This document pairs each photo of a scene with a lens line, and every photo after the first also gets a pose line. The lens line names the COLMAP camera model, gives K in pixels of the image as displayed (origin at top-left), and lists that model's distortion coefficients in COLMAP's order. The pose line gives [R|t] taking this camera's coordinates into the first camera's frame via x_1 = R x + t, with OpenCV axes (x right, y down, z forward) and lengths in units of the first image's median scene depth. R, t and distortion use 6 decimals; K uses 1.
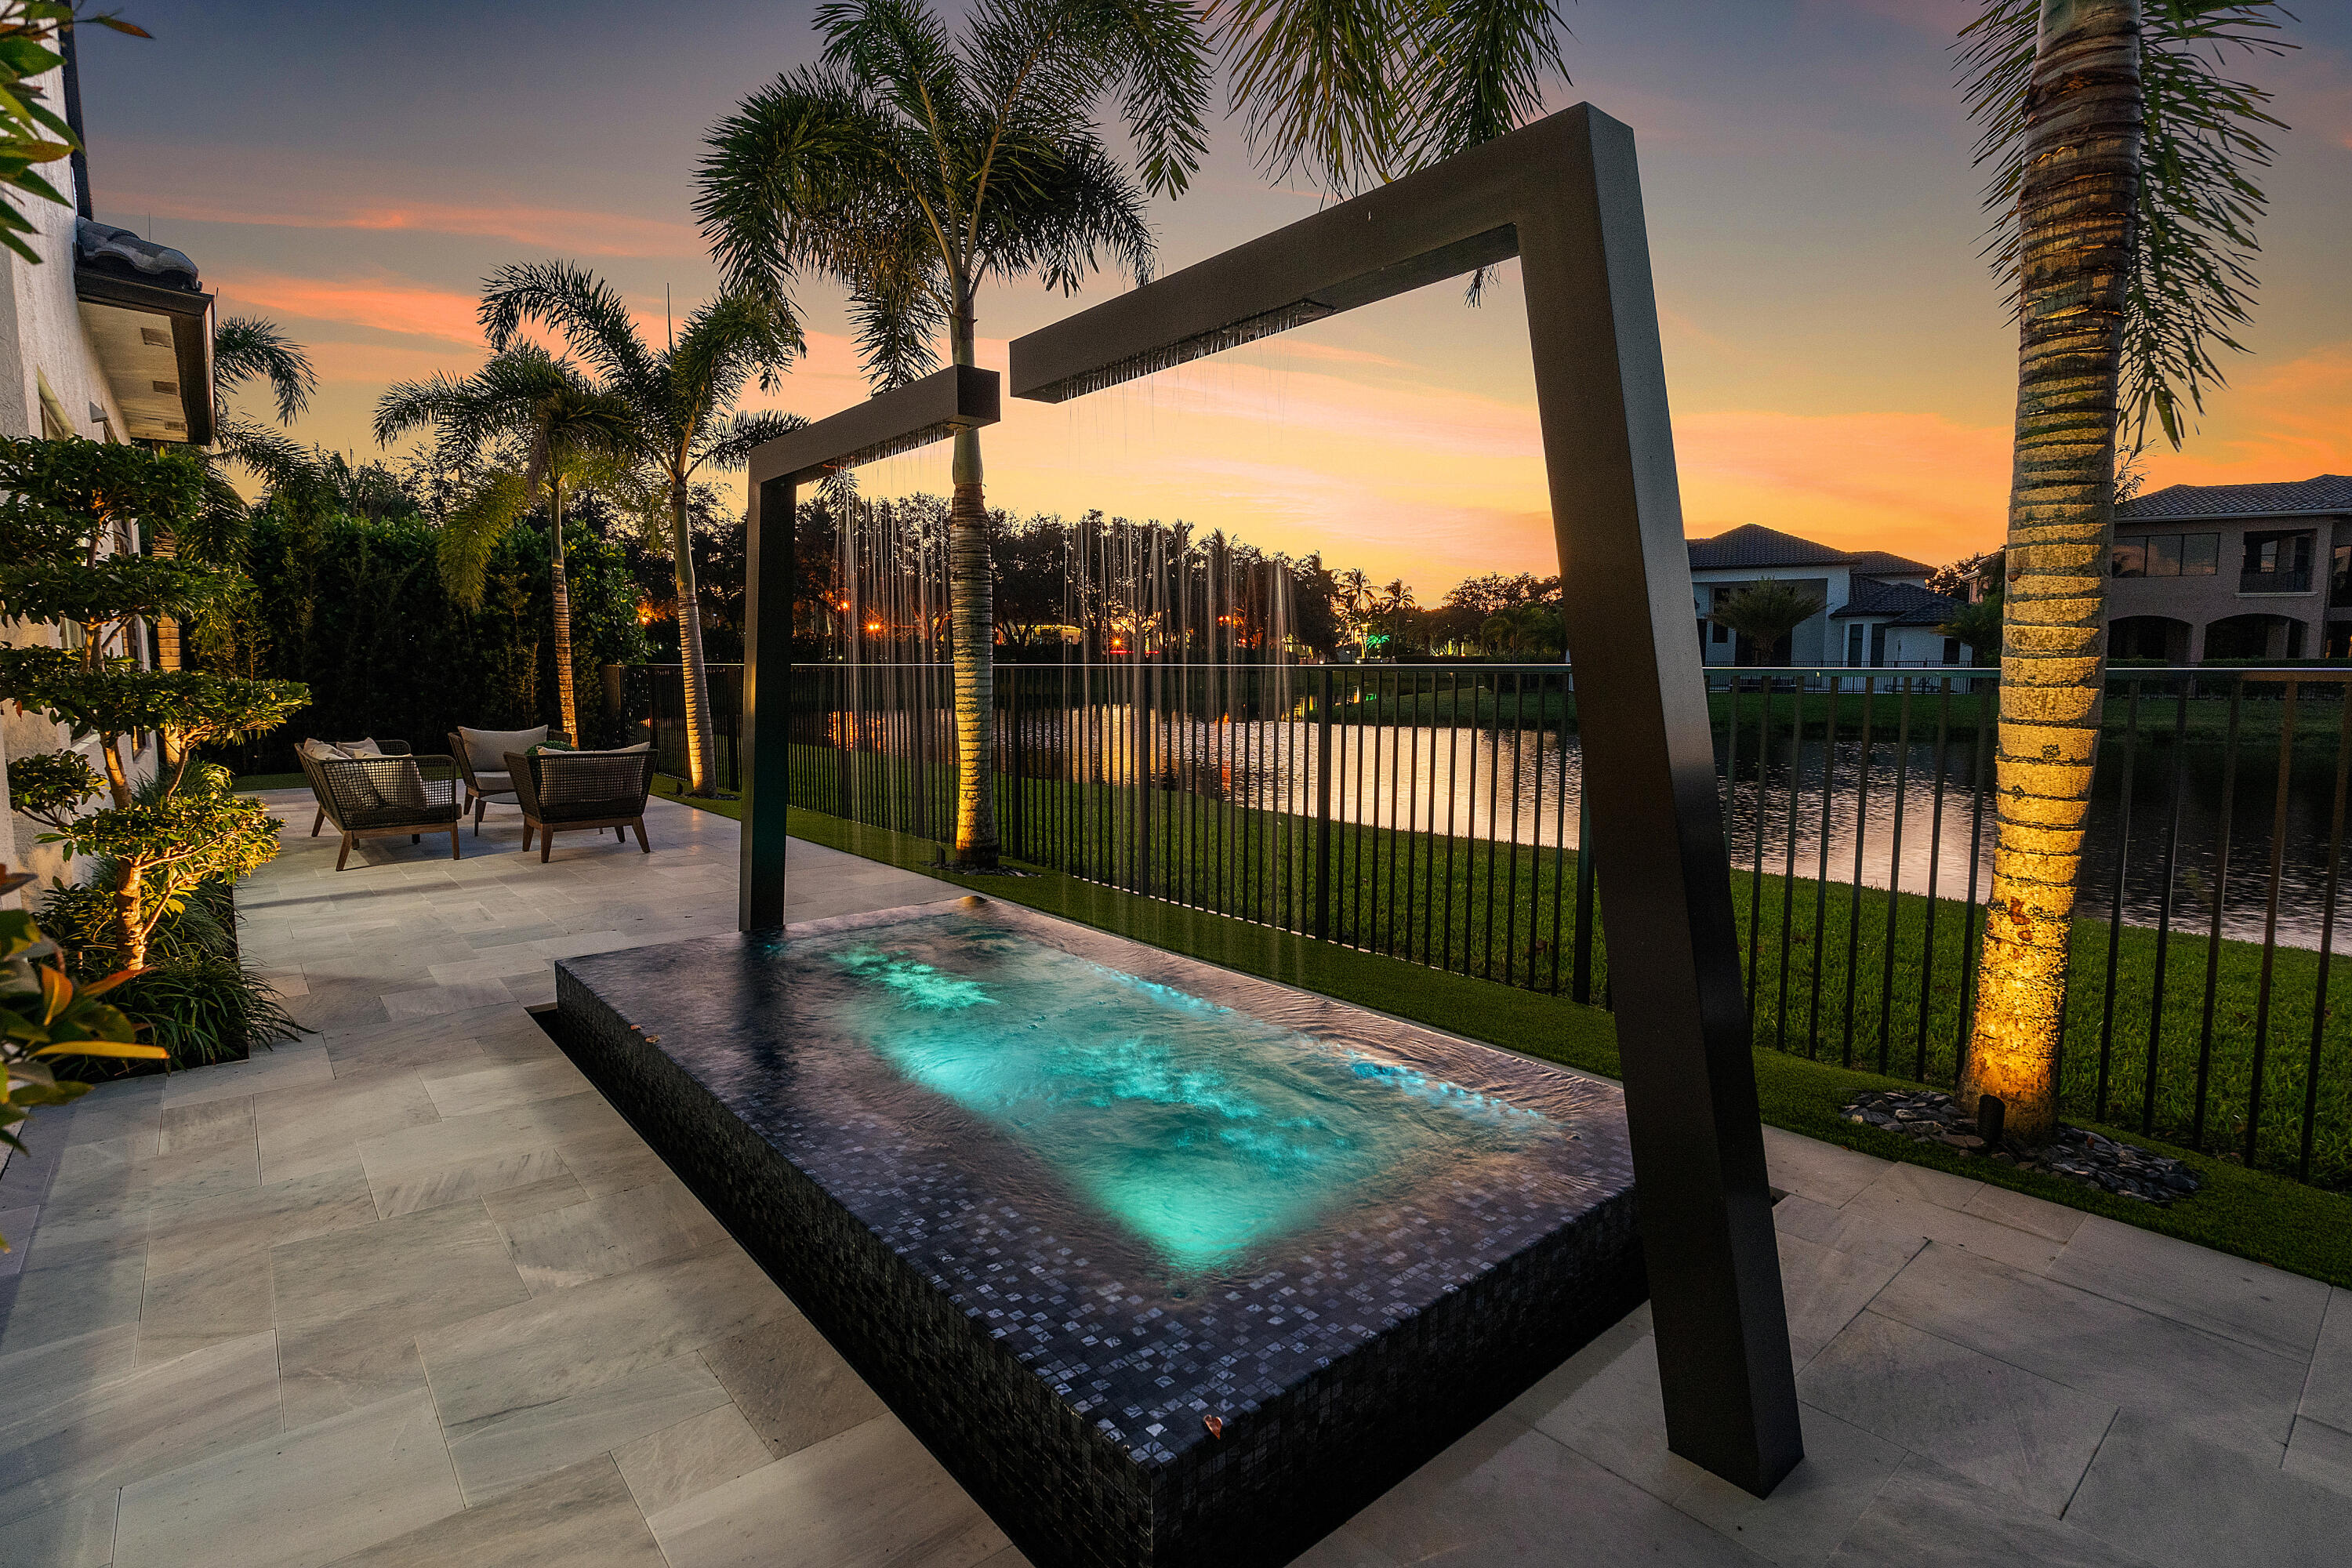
lens RADIAL K [[1155.1, 0, 1177.4], [0, 1155.1, 745.5], [0, 0, 1]] dist [-0.000501, -0.000616]
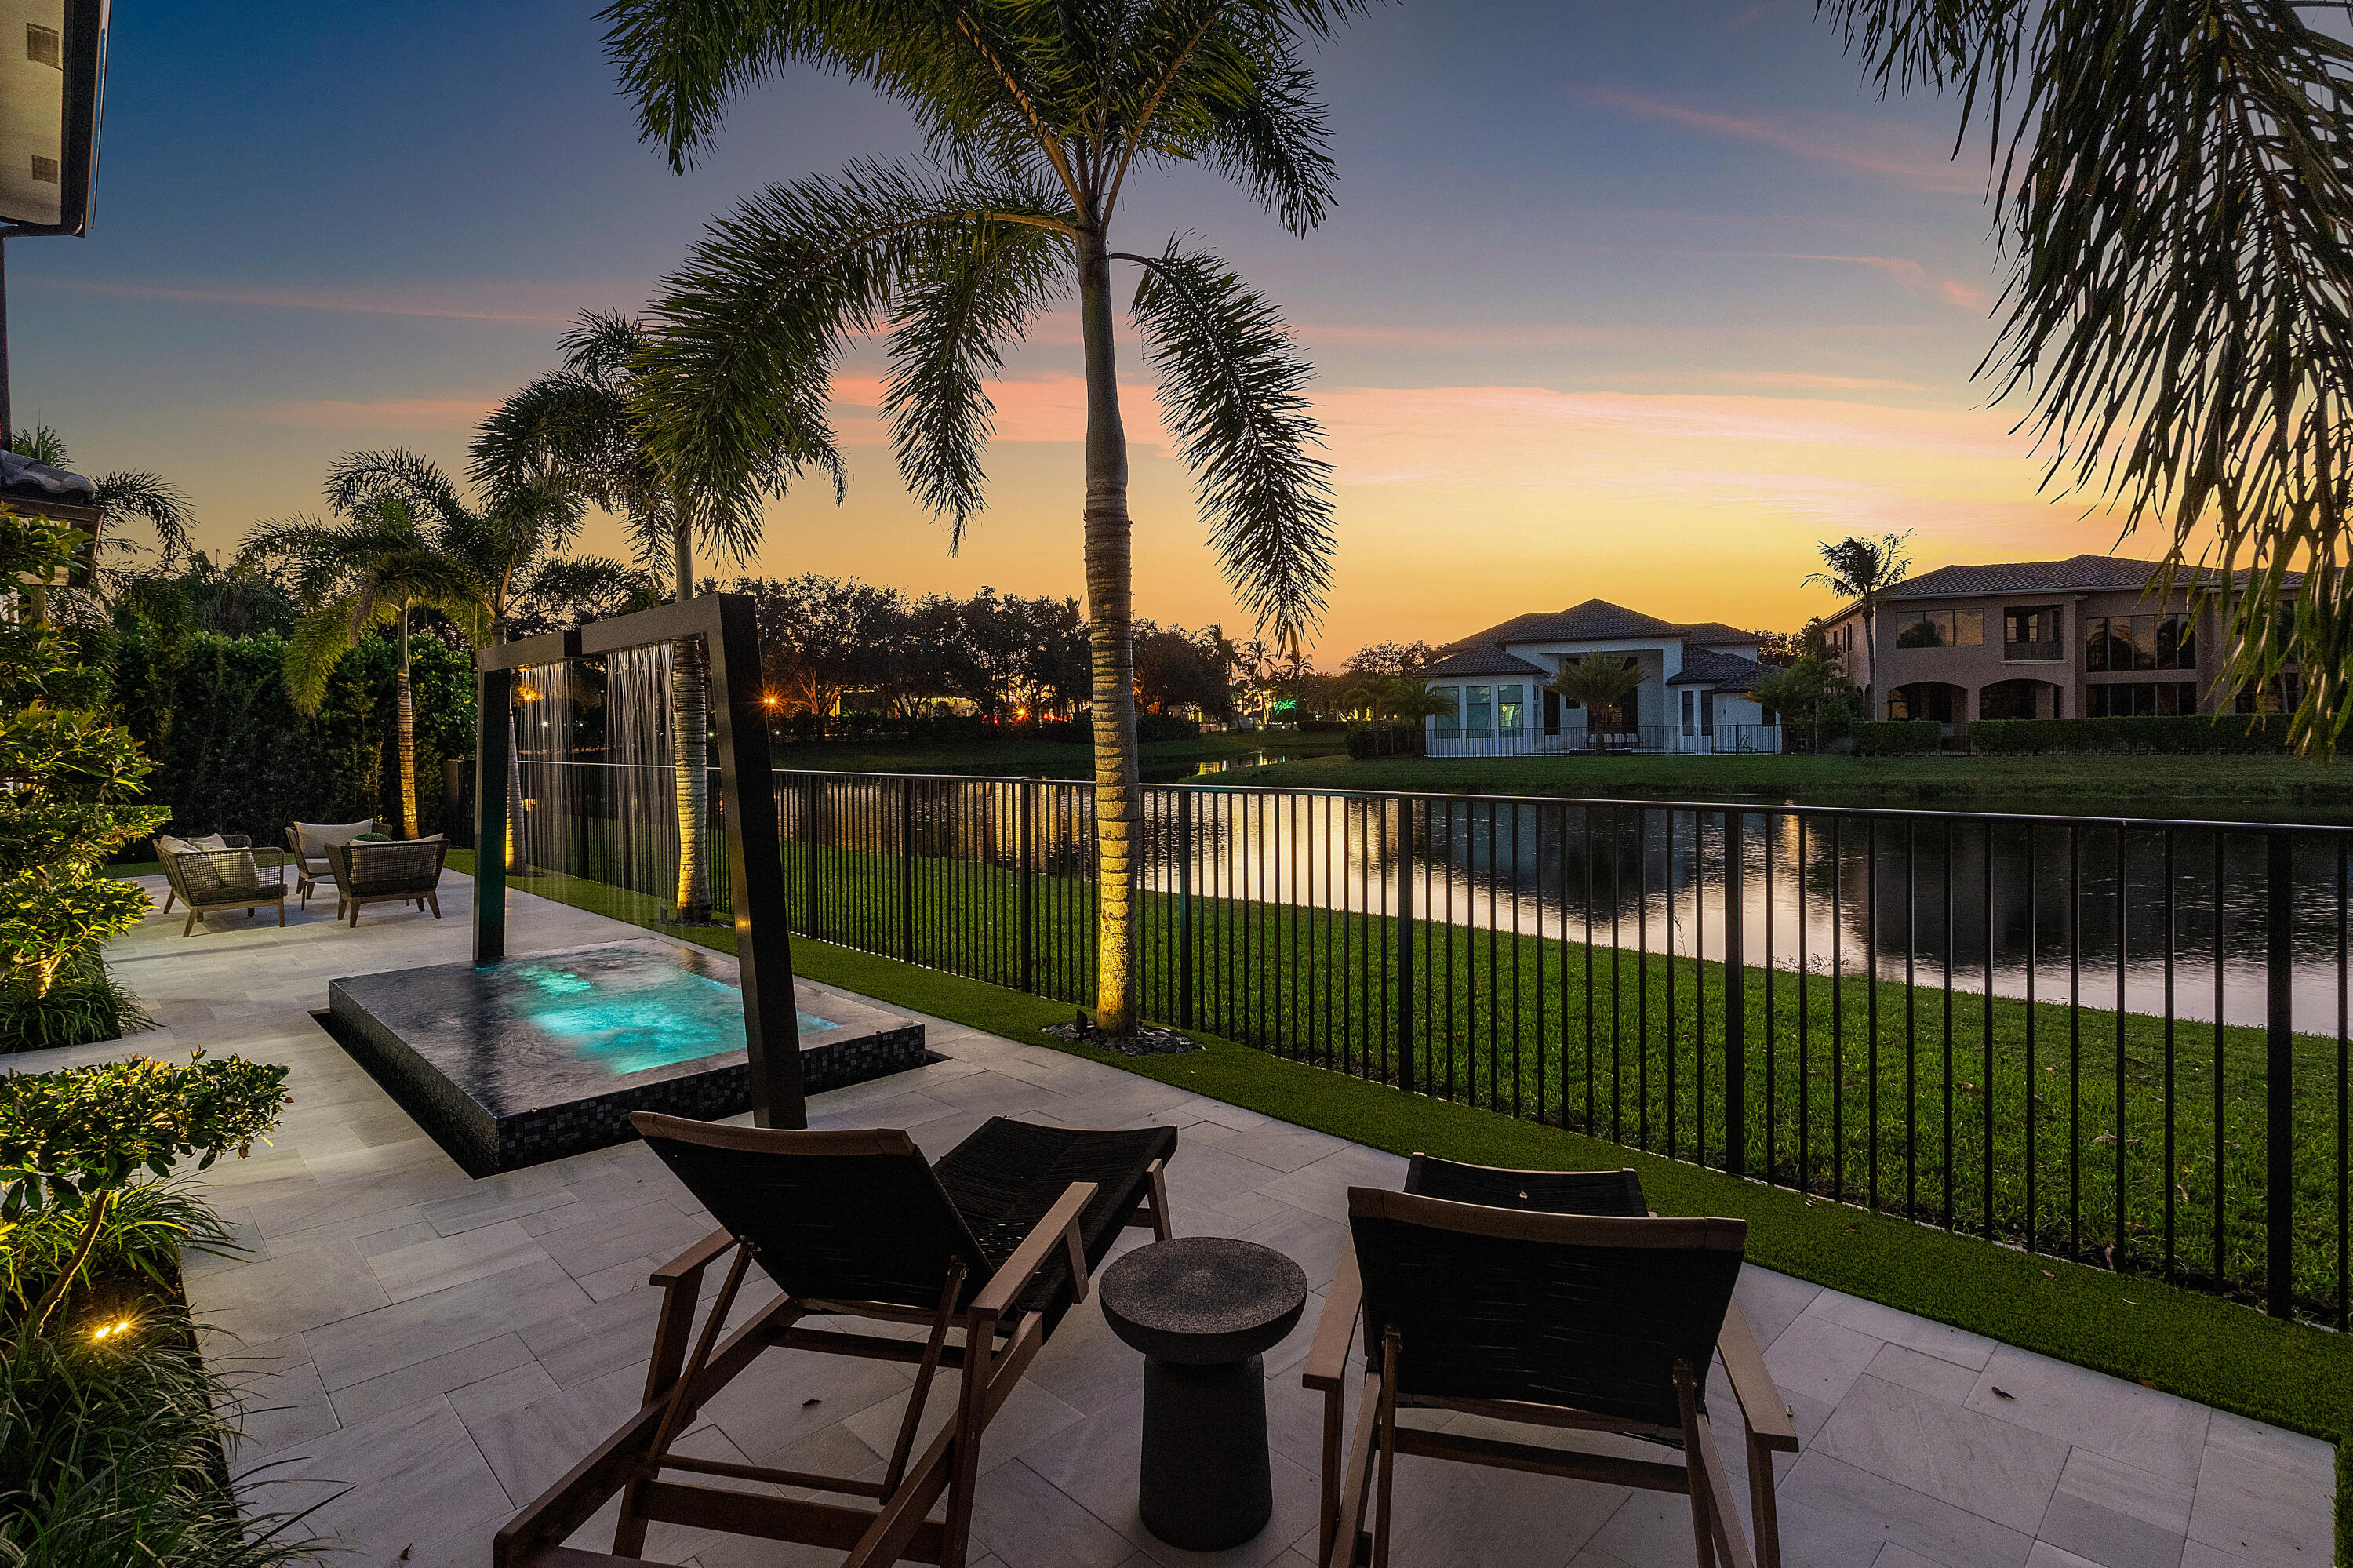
lens RADIAL K [[1131.9, 0, 1176.8], [0, 1131.9, 722.4], [0, 0, 1]] dist [-0.003117, -0.000441]
pose [[0.995969, -0.012270, 0.088851, 0.143182], [0.019310, 0.996702, -0.078815, -0.006137], [-0.087591, 0.080213, 0.992922, -0.196783]]
